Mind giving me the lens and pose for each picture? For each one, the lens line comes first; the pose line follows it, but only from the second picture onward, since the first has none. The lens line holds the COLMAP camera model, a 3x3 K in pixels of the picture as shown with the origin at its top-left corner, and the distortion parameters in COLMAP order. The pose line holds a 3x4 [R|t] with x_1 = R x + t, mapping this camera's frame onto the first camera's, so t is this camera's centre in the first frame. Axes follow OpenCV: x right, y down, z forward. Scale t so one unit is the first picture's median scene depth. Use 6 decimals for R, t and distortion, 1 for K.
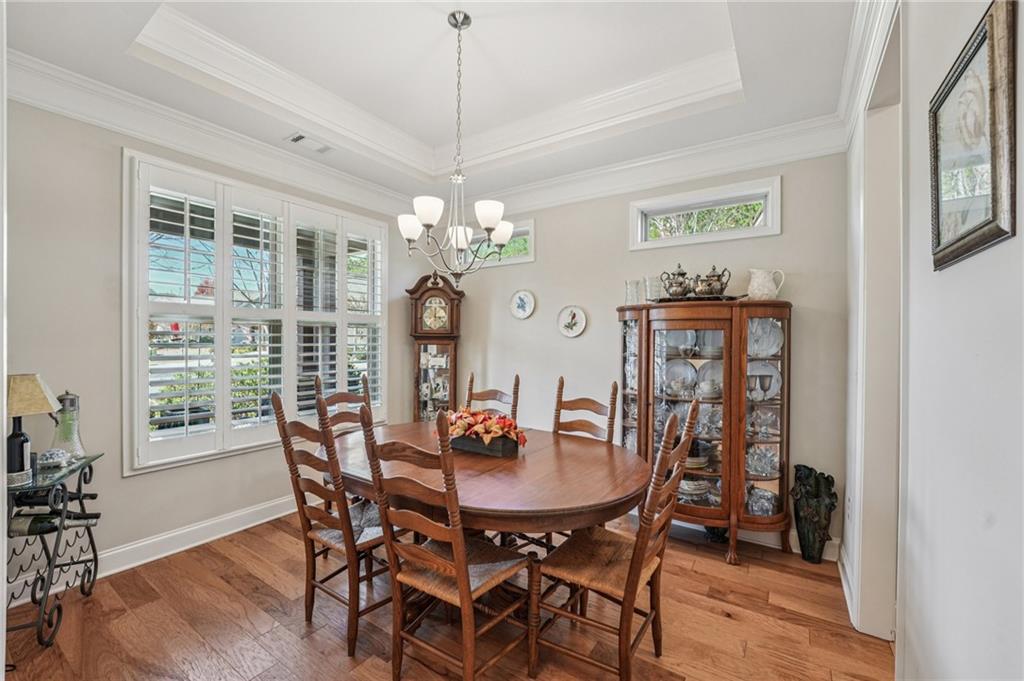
lens RADIAL K [[418.5, 0, 514.8], [0, 418.5, 340.1], [0, 0, 1]] dist [-0.013148, 0.000918]
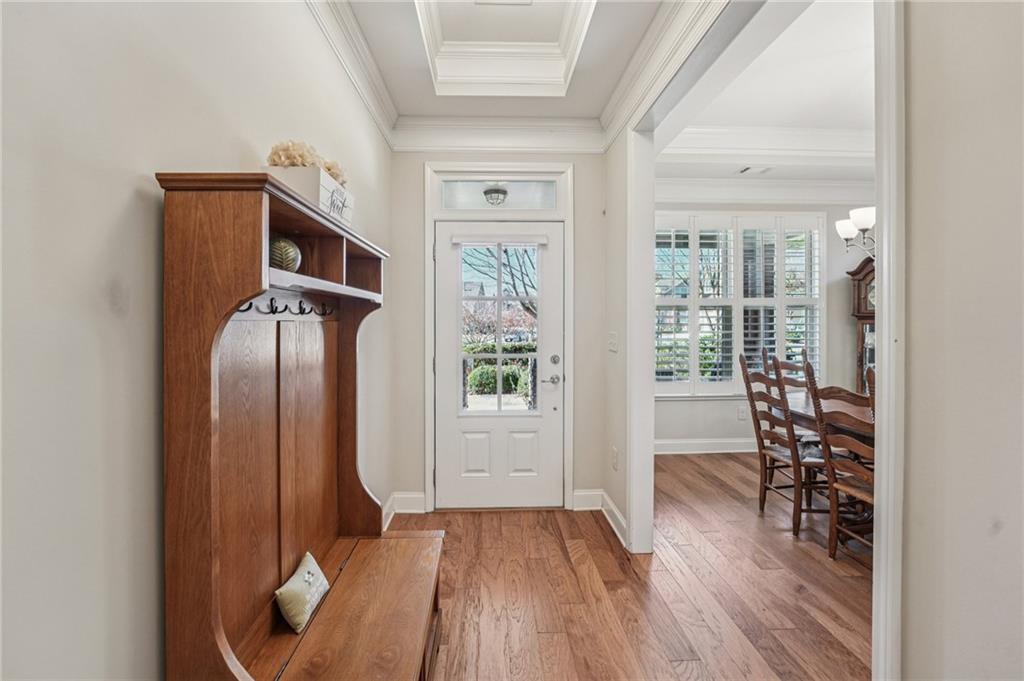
lens RADIAL K [[418.5, 0, 508.5], [0, 418.5, 322.8], [0, 0, 1]] dist [-0.013148, 0.000918]
pose [[0.582785, -0.002262, -0.812623, 0.129831], [0.005025, 0.999987, 0.000820, 0.002990], [0.812610, -0.004562, 0.582789, -0.427228]]
